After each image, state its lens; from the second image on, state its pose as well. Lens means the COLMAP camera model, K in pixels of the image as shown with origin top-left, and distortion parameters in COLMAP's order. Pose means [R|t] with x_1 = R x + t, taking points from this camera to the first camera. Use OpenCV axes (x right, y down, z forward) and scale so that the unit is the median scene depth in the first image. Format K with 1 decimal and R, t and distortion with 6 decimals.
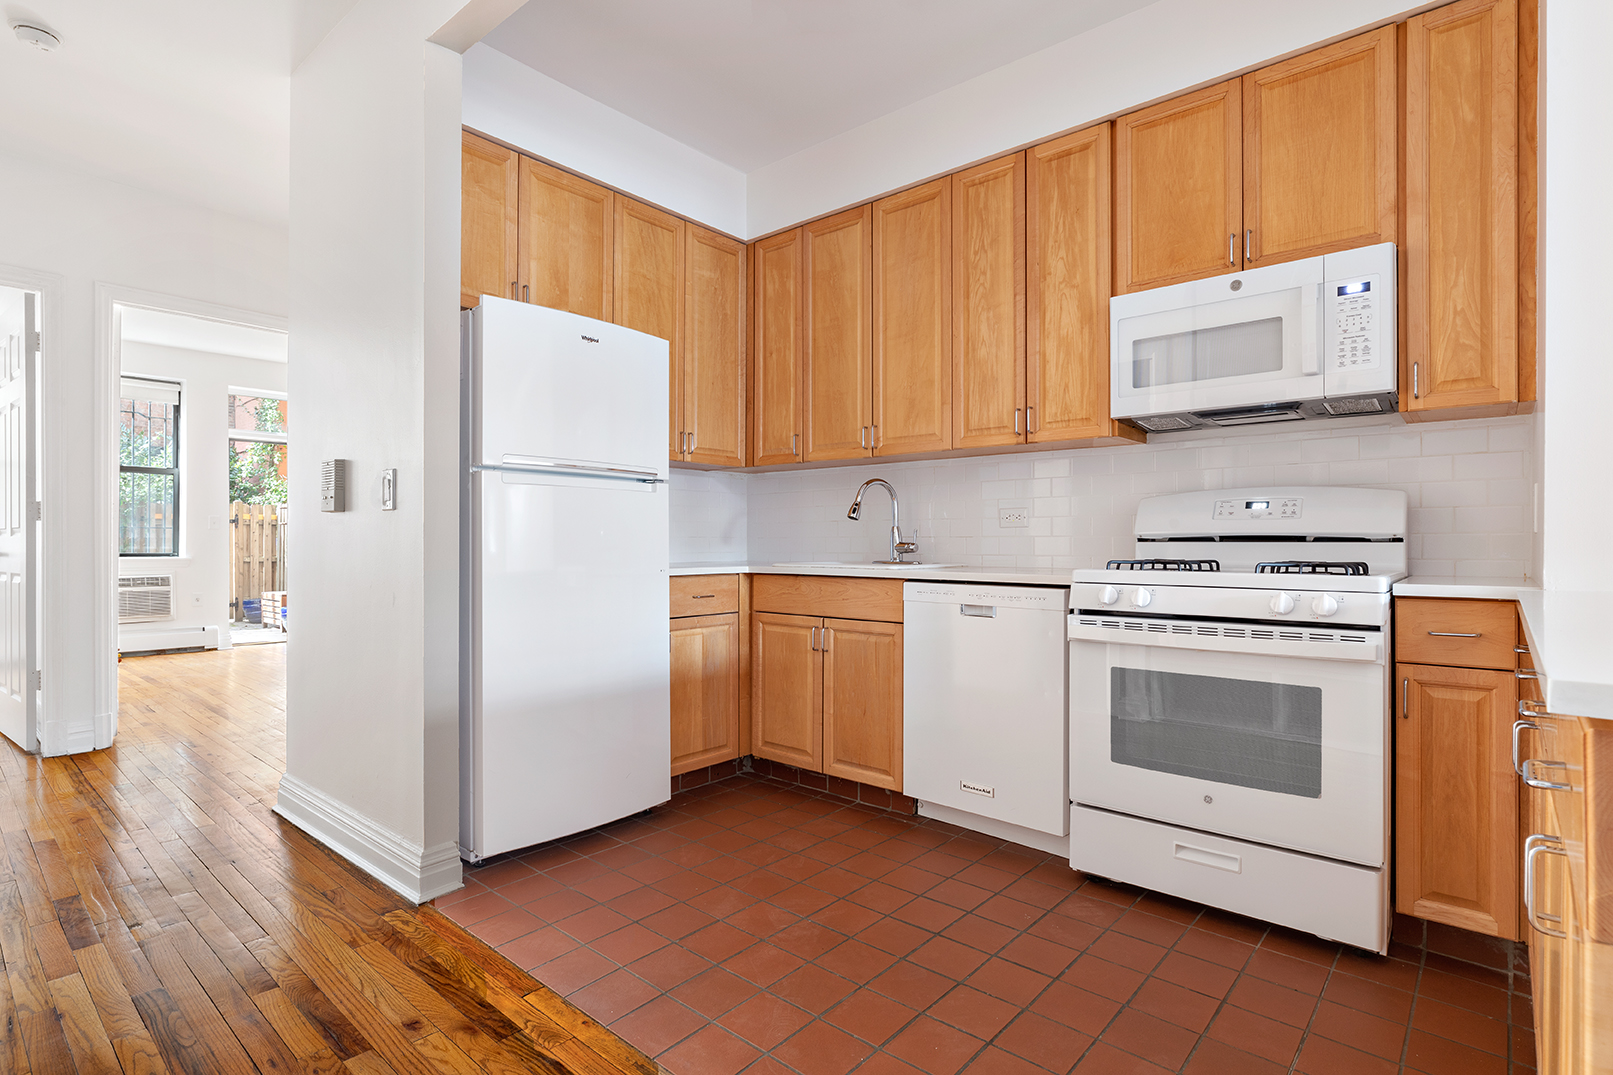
lens RADIAL K [[795.5, 0, 806.5], [0, 795.5, 537.5], [0, 0, 1]] dist [0.000854, 0.001425]
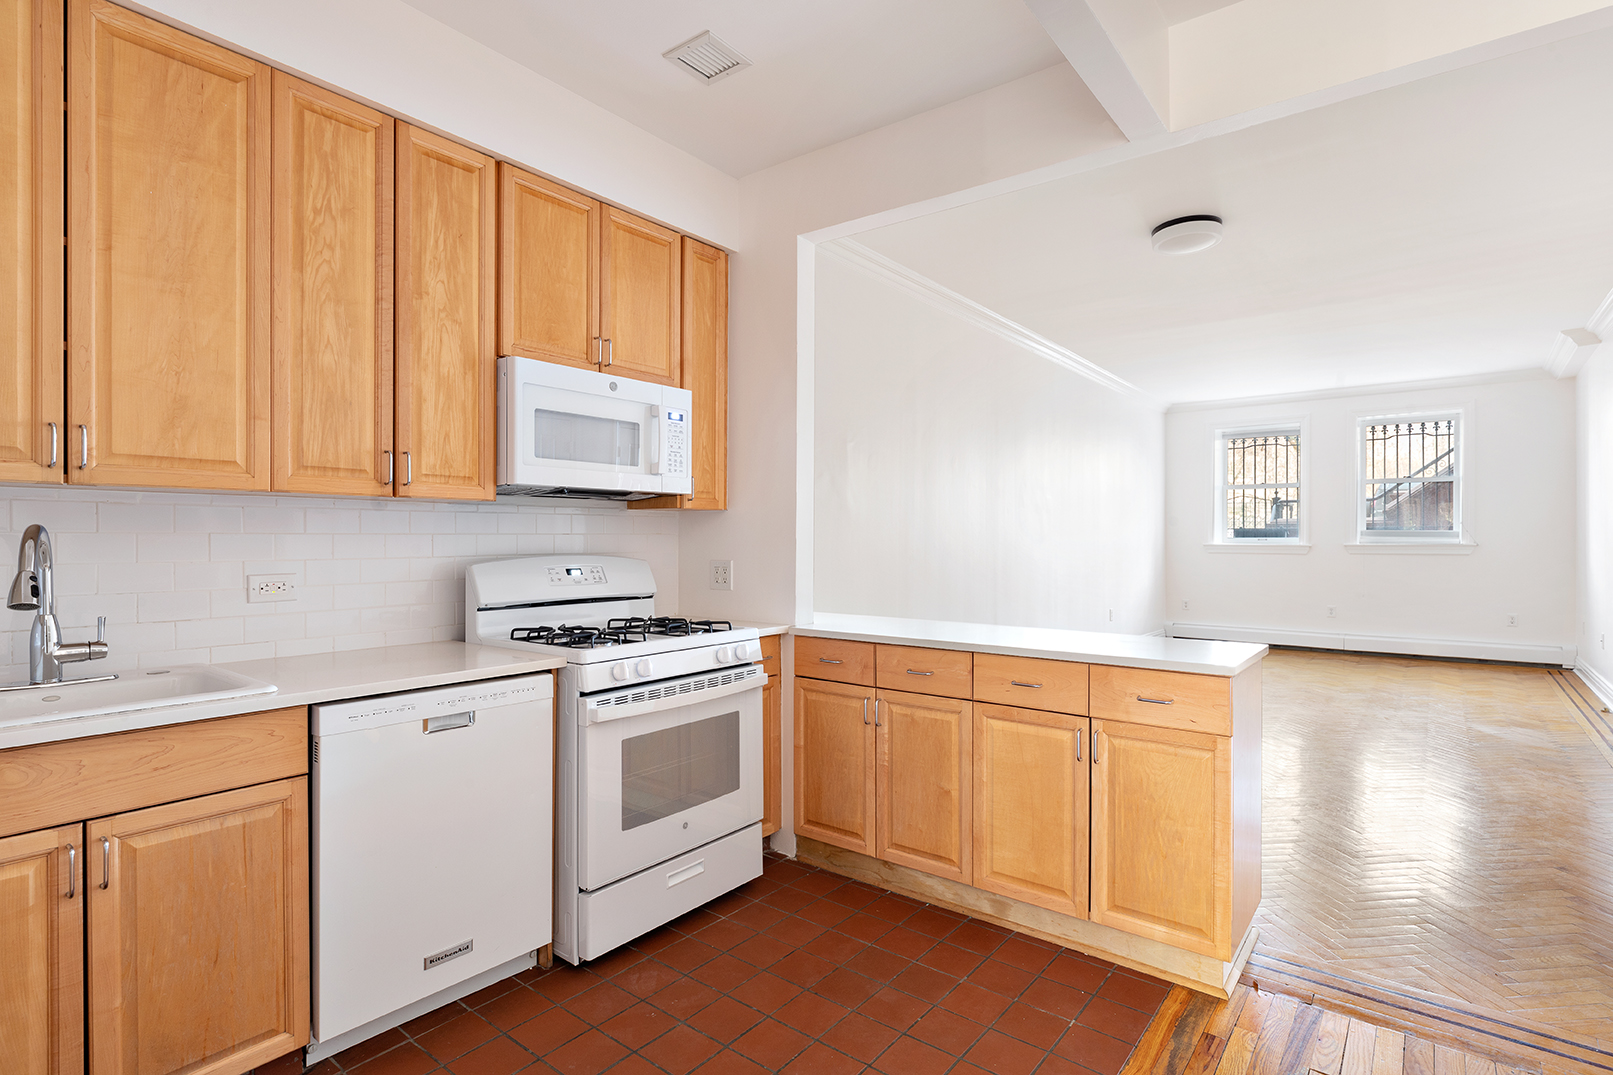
lens RADIAL K [[795.5, 0, 806.5], [0, 795.5, 537.5], [0, 0, 1]] dist [0.000854, 0.001425]
pose [[-0.043060, 0.001400, 0.999072, -0.536195], [-0.005183, 0.999985, -0.001624, -0.081707], [-0.999059, -0.005248, -0.043052, 0.651712]]
